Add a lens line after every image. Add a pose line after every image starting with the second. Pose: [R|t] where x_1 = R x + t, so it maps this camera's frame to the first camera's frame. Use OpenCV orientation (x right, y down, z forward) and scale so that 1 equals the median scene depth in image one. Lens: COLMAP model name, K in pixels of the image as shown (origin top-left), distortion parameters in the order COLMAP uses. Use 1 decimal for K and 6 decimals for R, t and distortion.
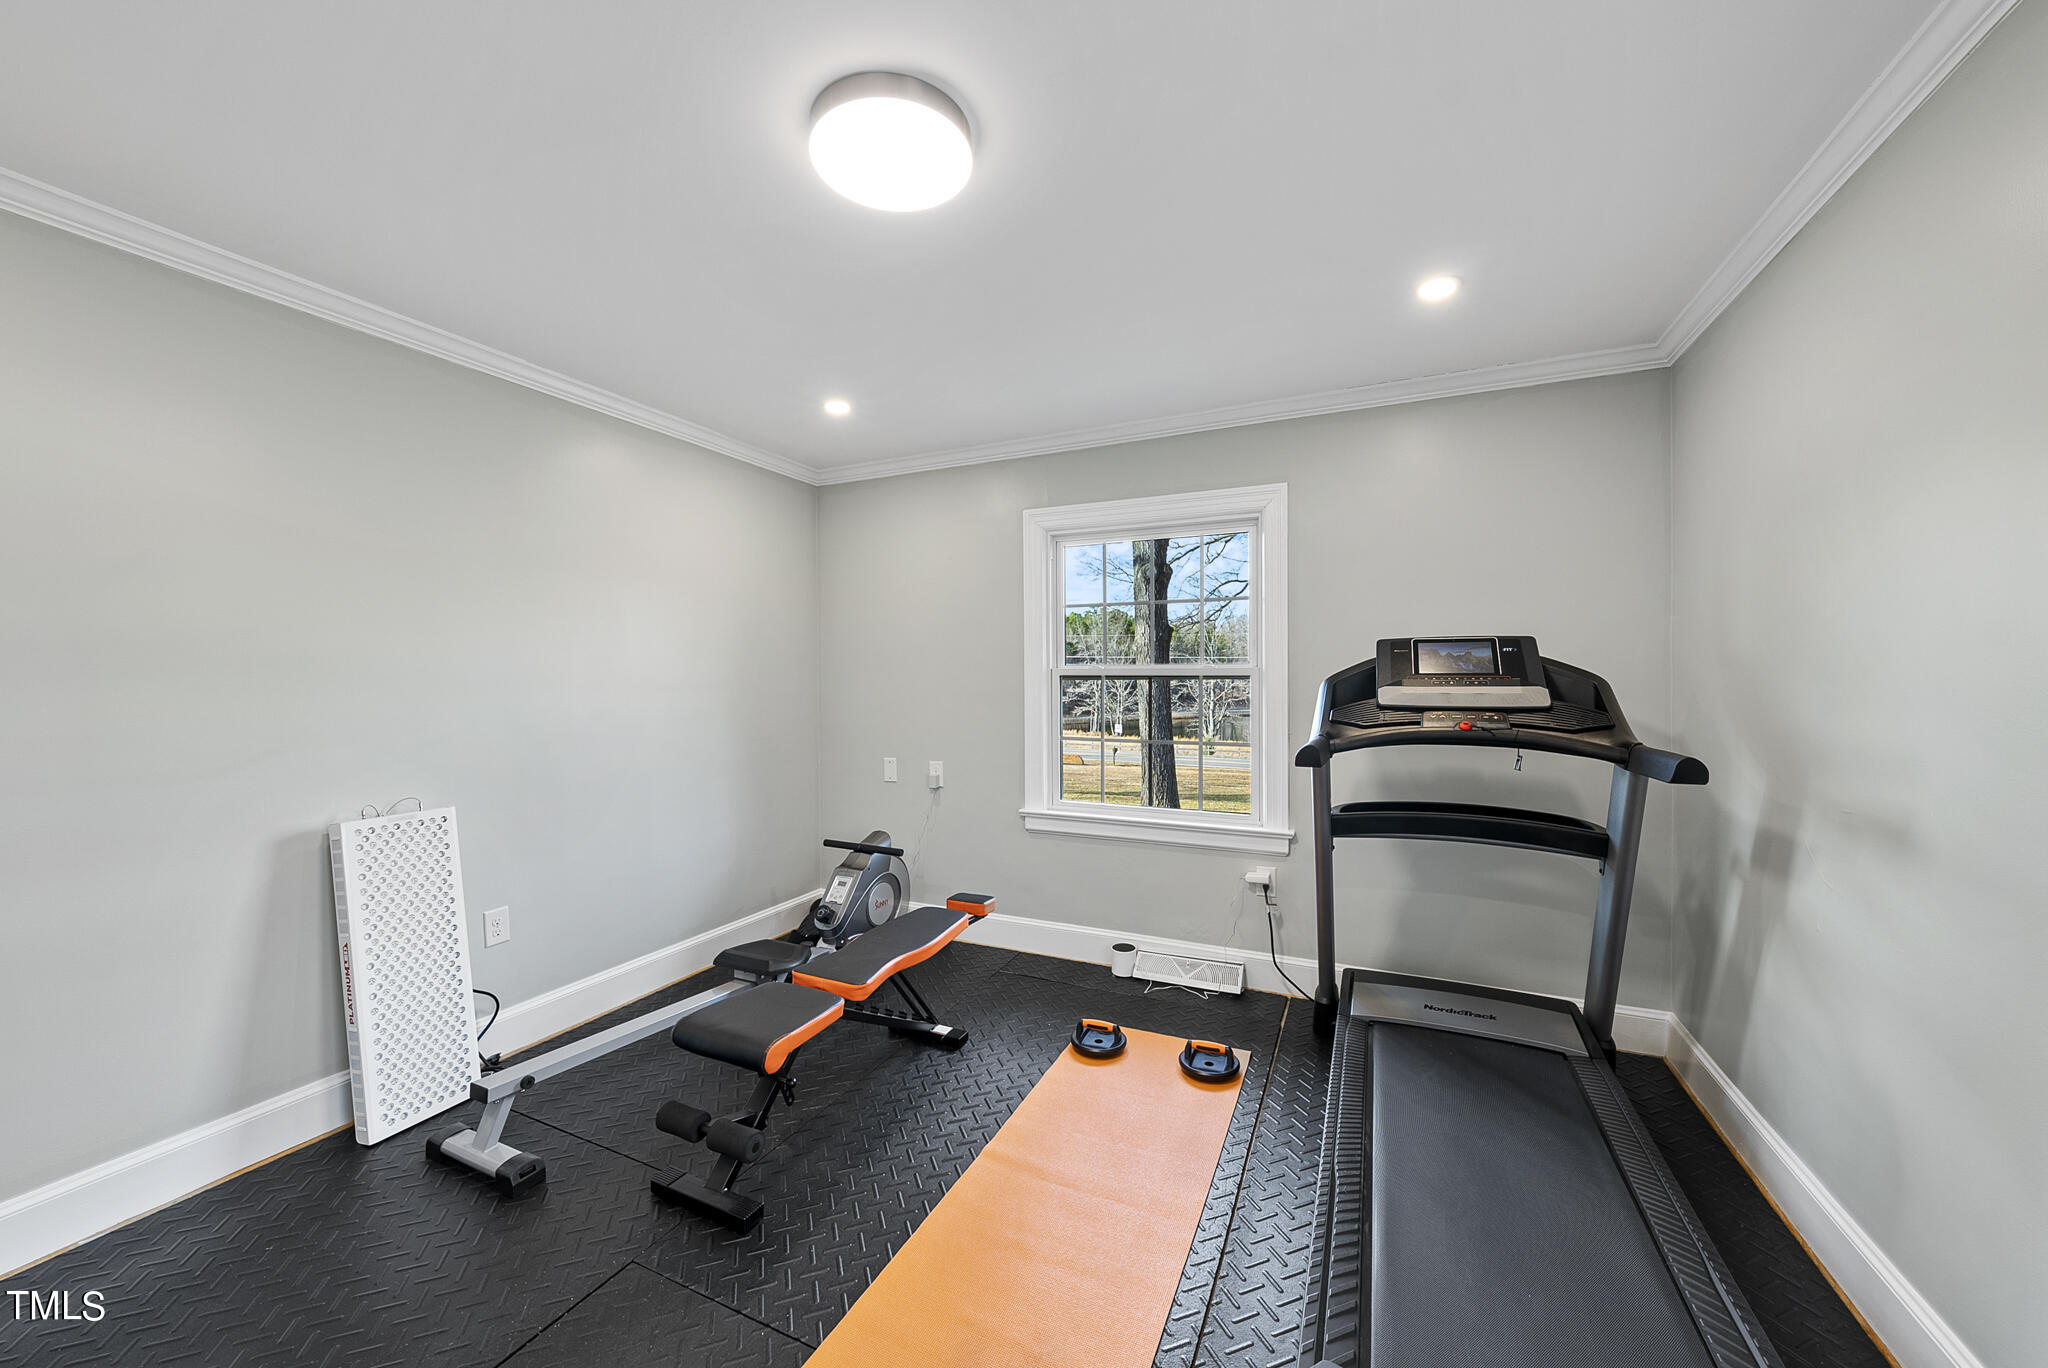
lens RADIAL K [[735.4, 0, 1031.2], [0, 735.4, 683.1], [0, 0, 1]] dist [-0.003729, -0.000320]
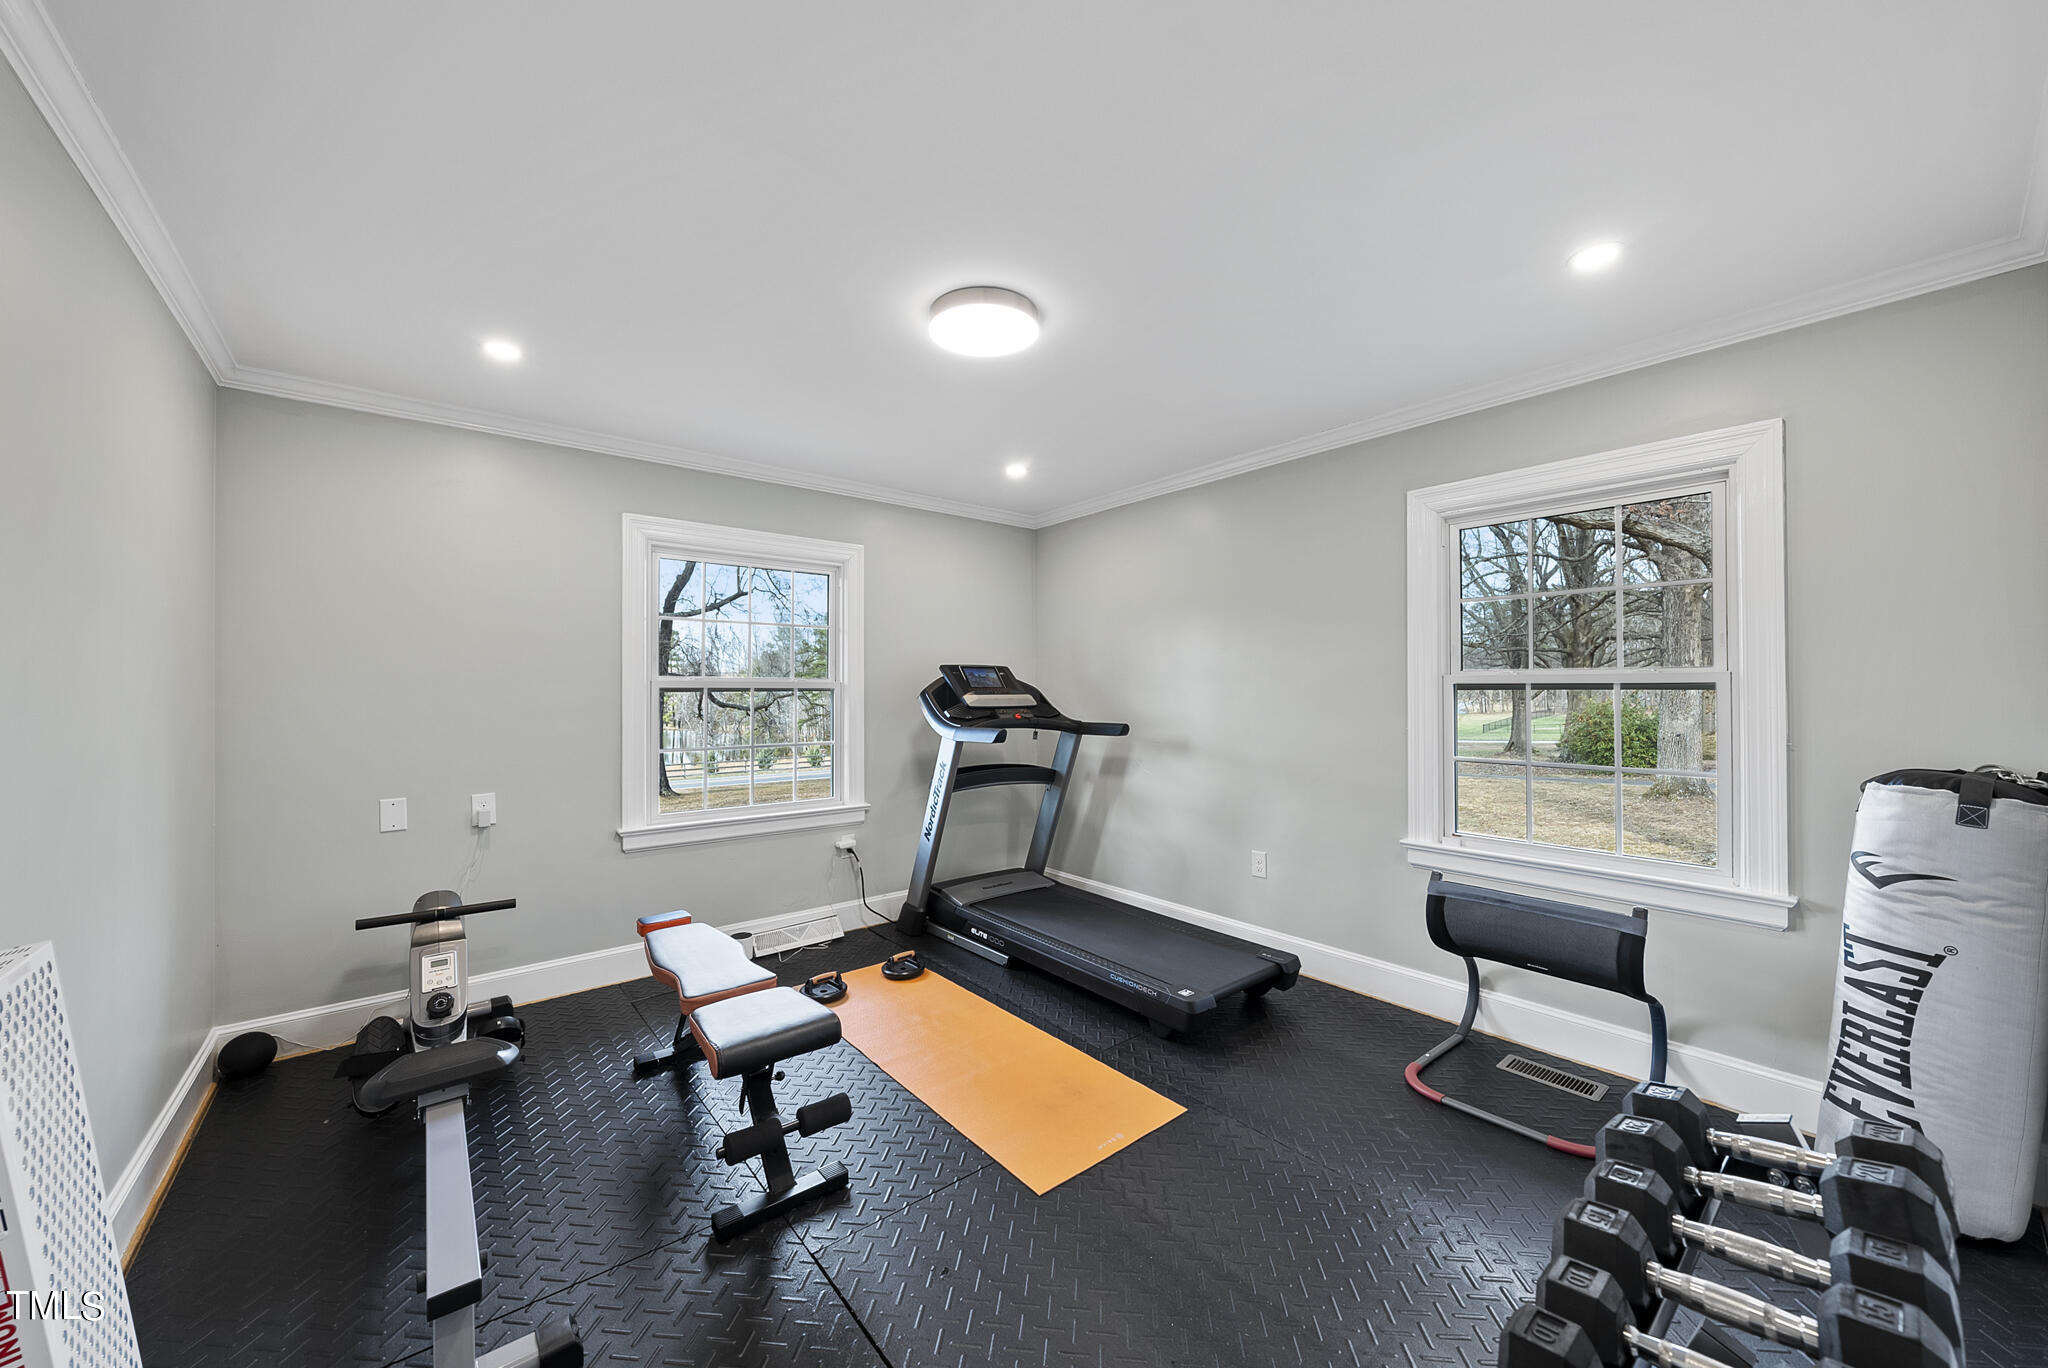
lens RADIAL K [[735.4, 0, 1019.1], [0, 735.4, 684.0], [0, 0, 1]] dist [-0.003729, -0.000320]
pose [[0.449477, 0.009932, 0.893237, -0.723053], [0.009209, 0.999834, -0.015751, 0.005803], [-0.893245, 0.015305, 0.449310, 0.141753]]
